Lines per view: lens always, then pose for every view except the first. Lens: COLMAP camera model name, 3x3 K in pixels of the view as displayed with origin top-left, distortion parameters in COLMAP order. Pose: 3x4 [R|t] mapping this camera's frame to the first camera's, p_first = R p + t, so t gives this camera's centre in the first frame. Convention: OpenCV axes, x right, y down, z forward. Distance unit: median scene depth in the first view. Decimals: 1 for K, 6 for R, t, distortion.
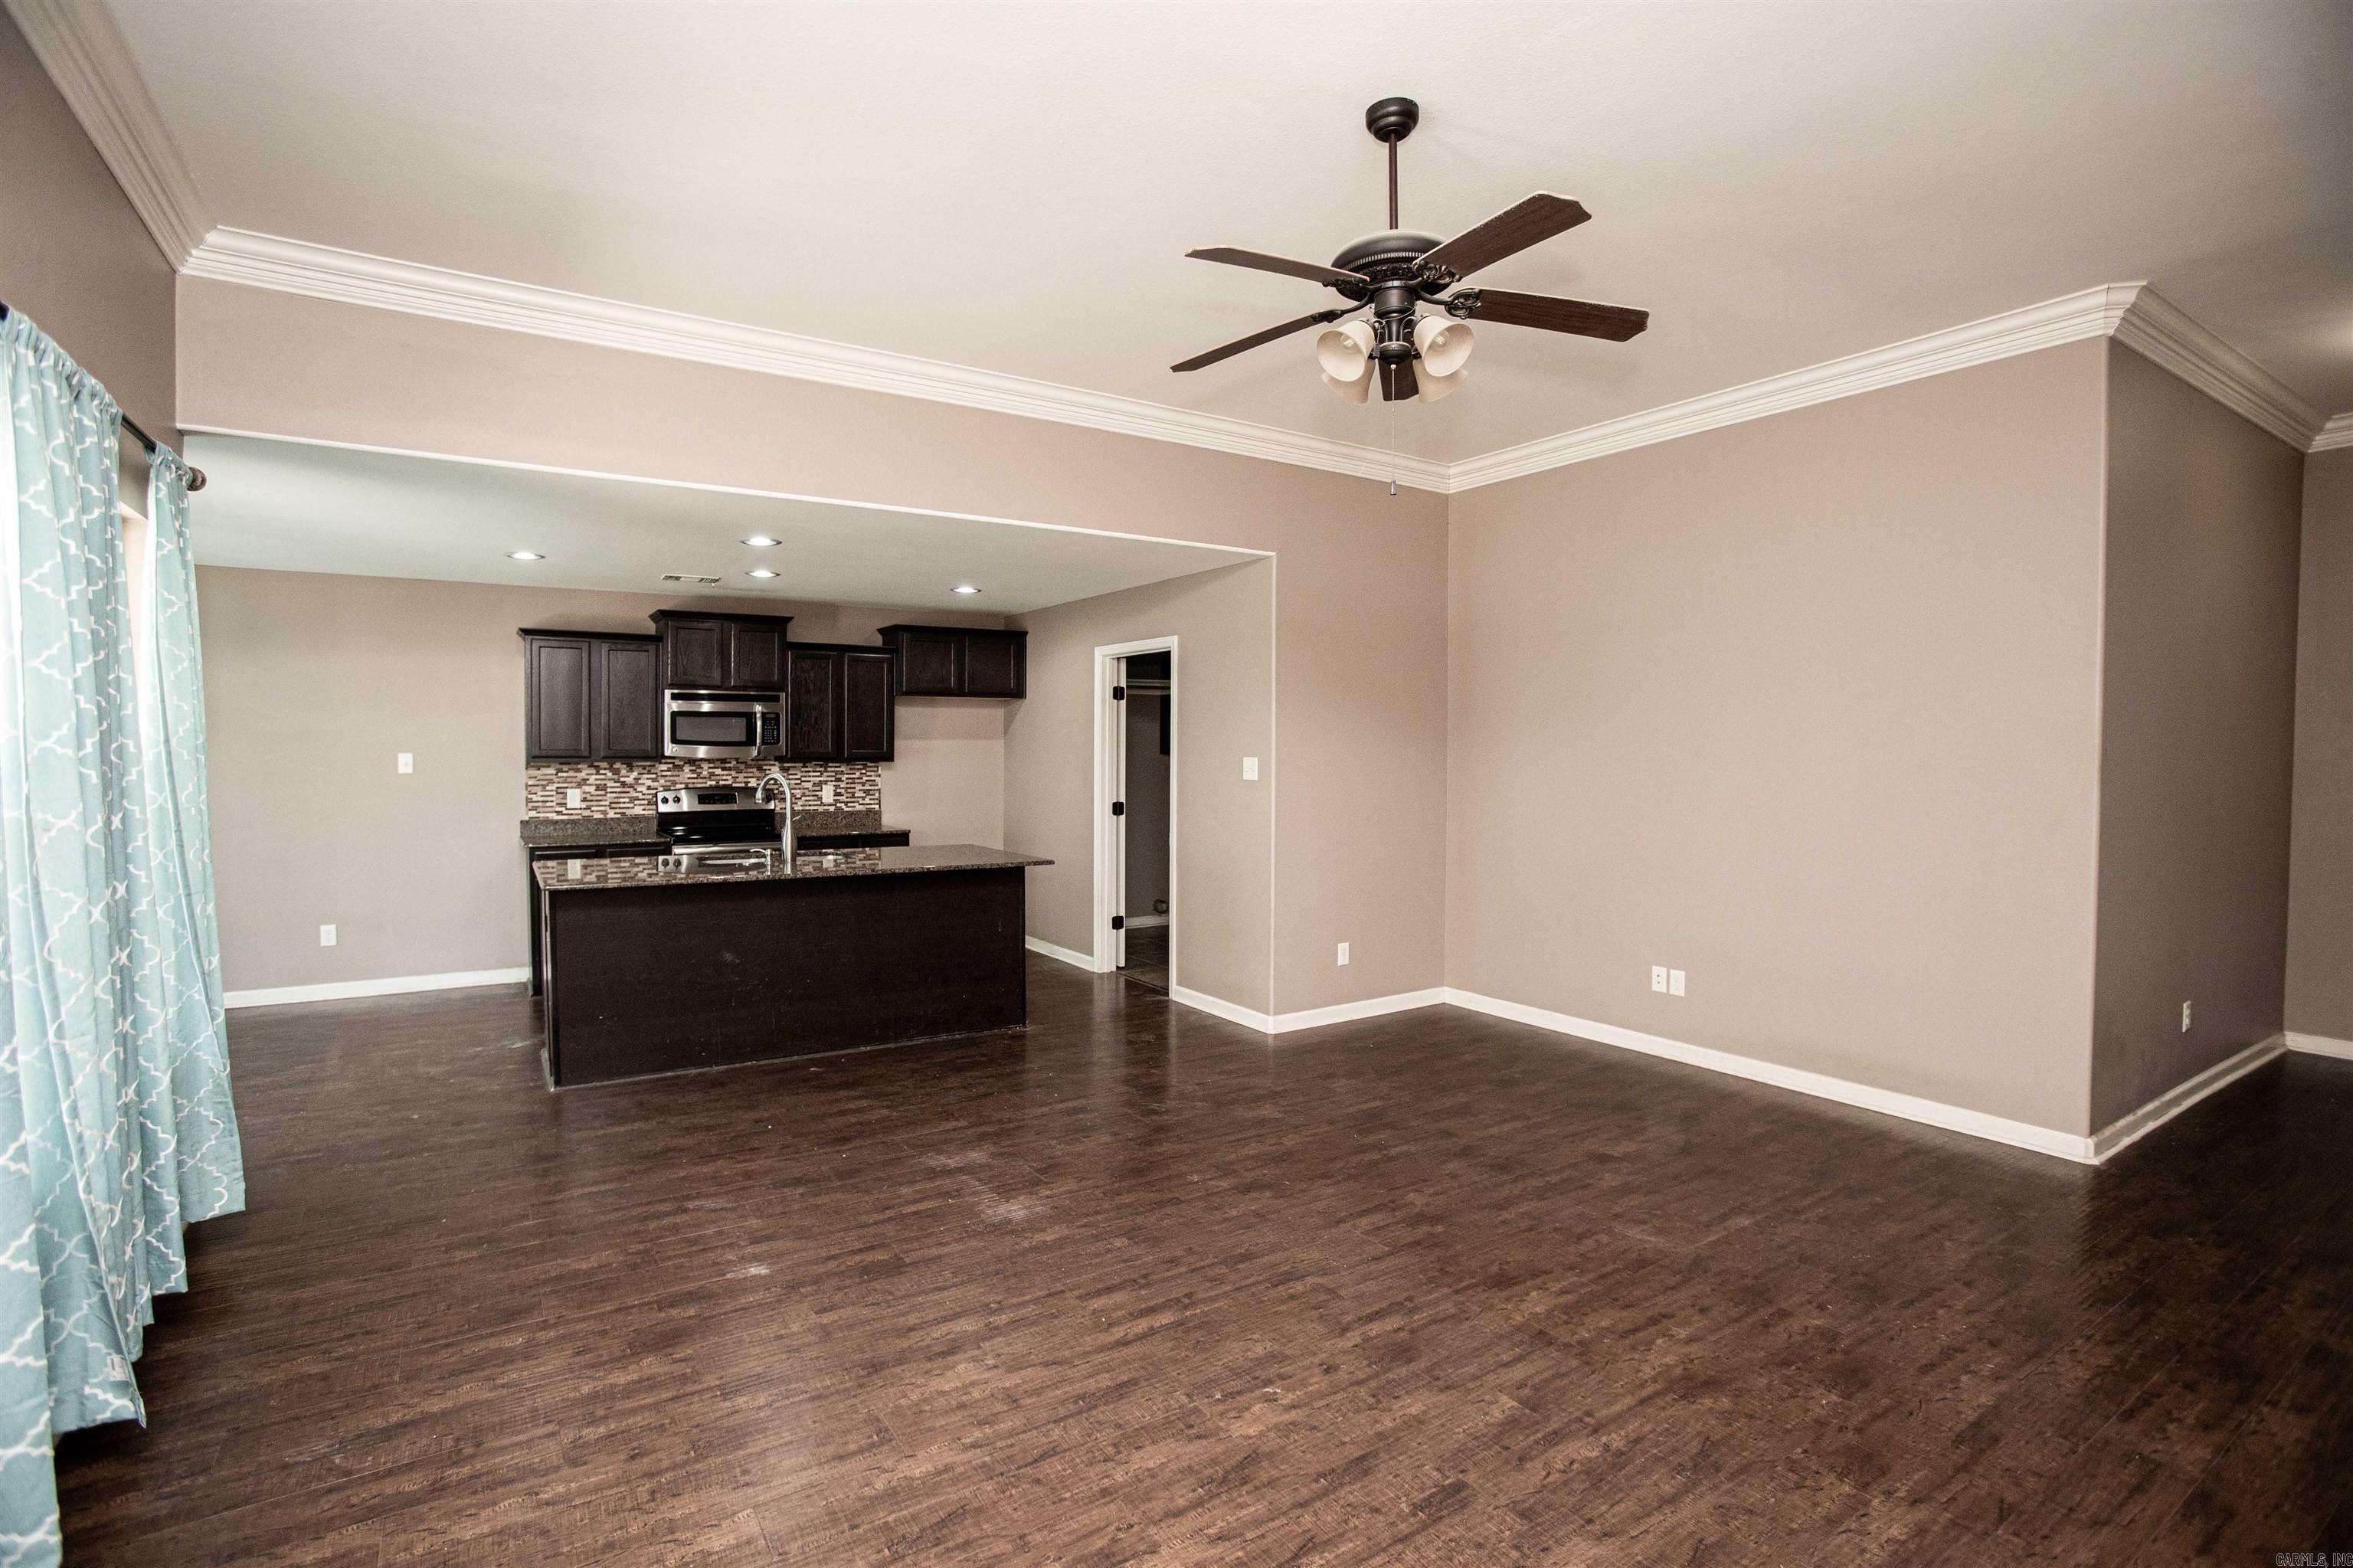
lens RADIAL K [[1101.2, 0, 1146.2], [0, 1101.2, 779.4], [0, 0, 1]] dist [-0.087477, 0.035421]
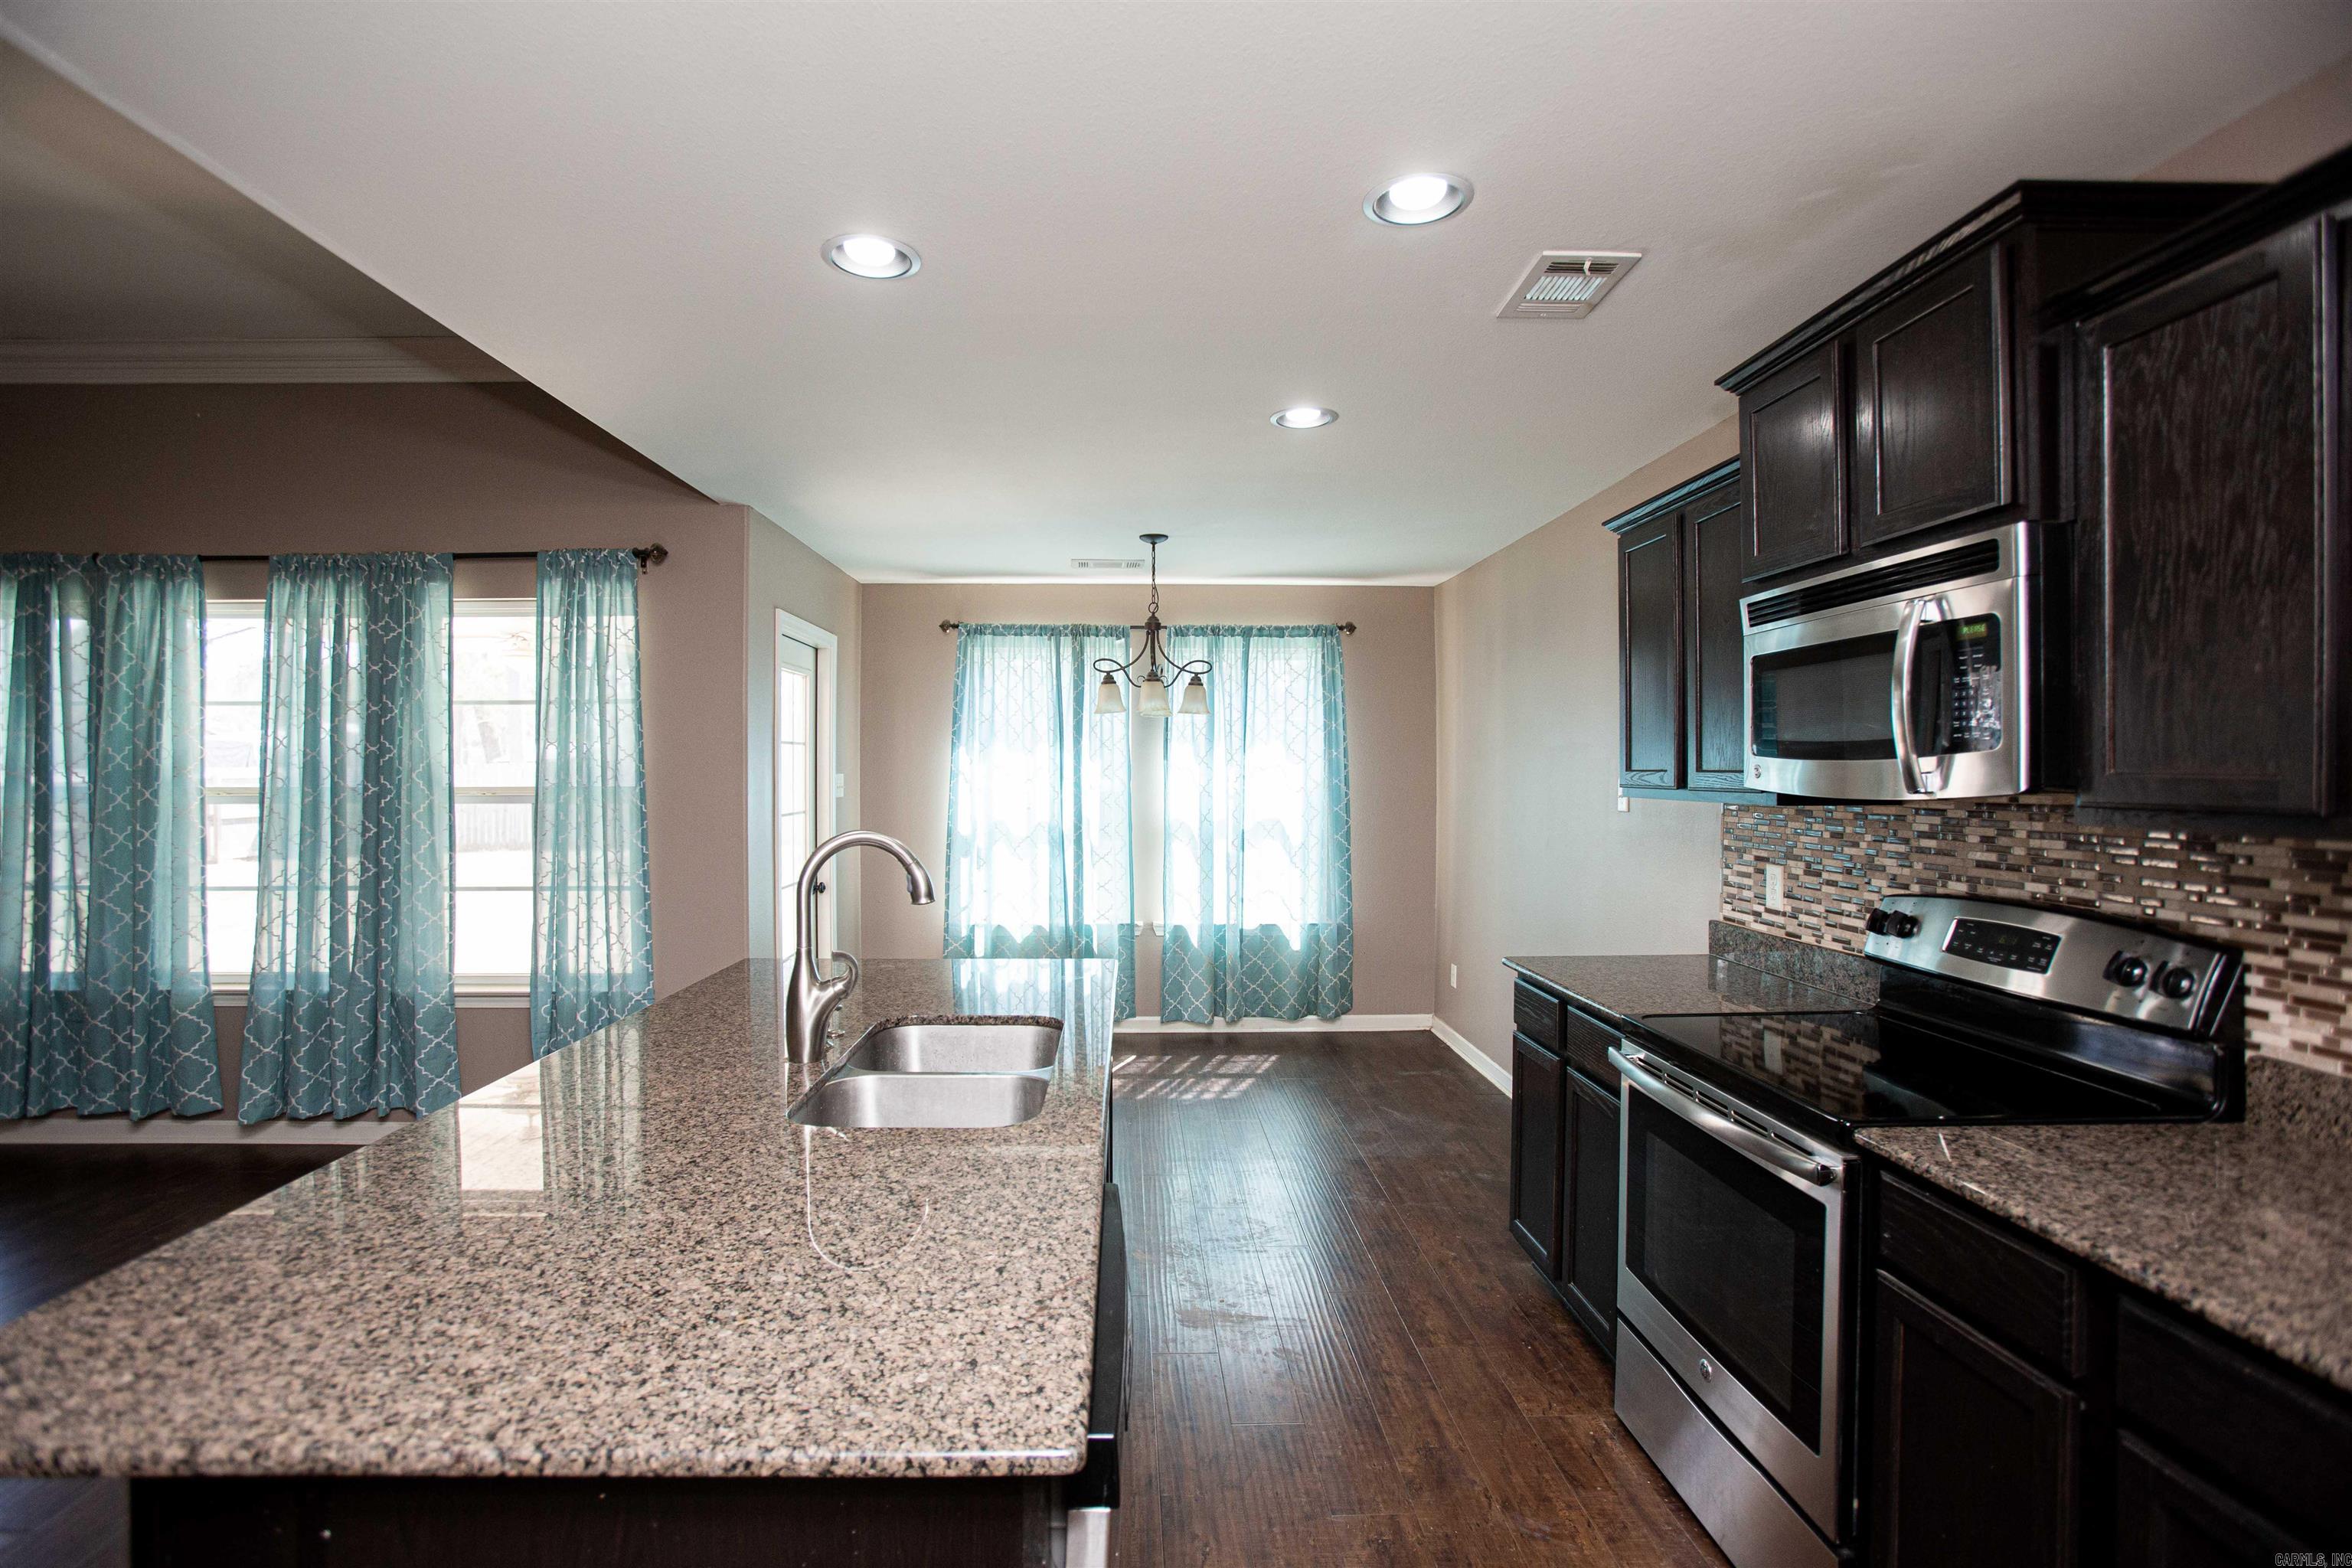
lens RADIAL K [[1100.7, 0, 1145.8], [0, 1100.7, 779.4], [0, 0, 1]] dist [-0.087477, 0.035421]
pose [[-0.511042, 0.003719, -0.859548, -0.047325], [-0.025091, 0.999500, 0.019243, -0.026472], [0.859190, 0.031401, -0.510693, 1.010105]]
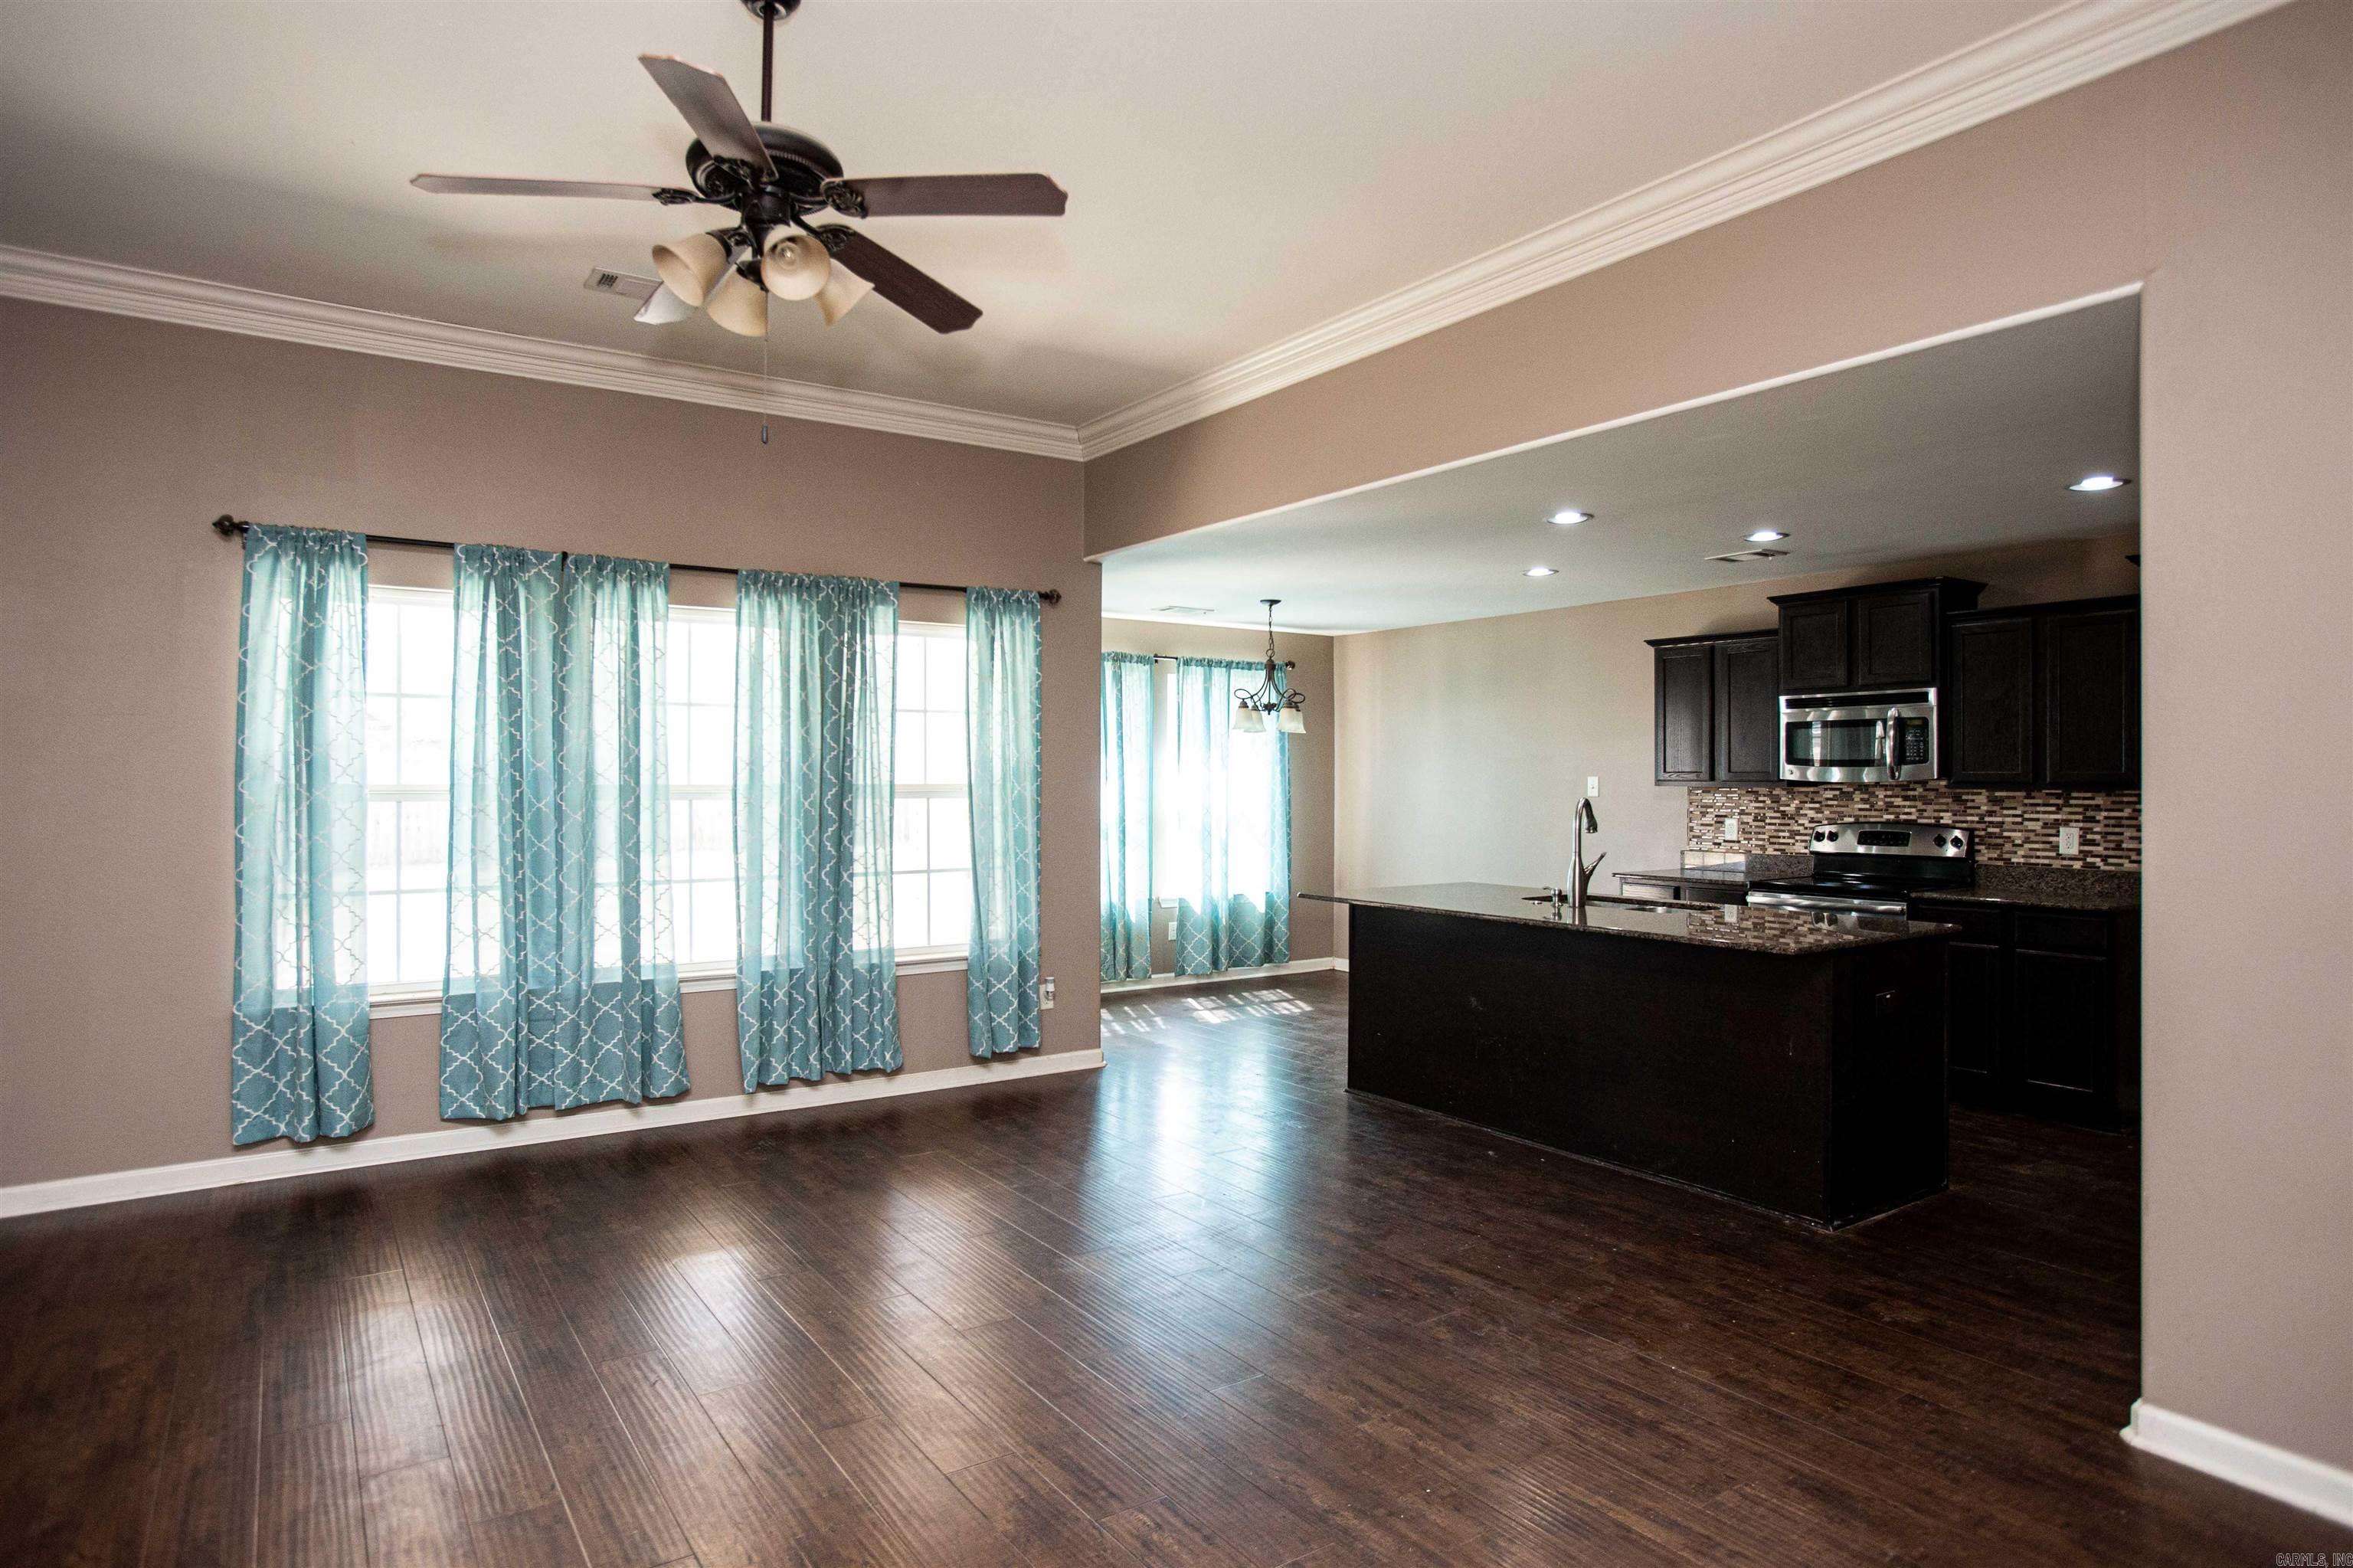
lens RADIAL K [[1310.4, 0, 1142.4], [0, 1310.4, 780.0], [0, 0, 1]] dist [-0.065713, 0.038916]
pose [[0.024754, -0.002539, -0.999690, 0.491643], [-0.028003, 0.999603, -0.003232, -0.005070], [0.999301, 0.028074, 0.024673, 0.509011]]
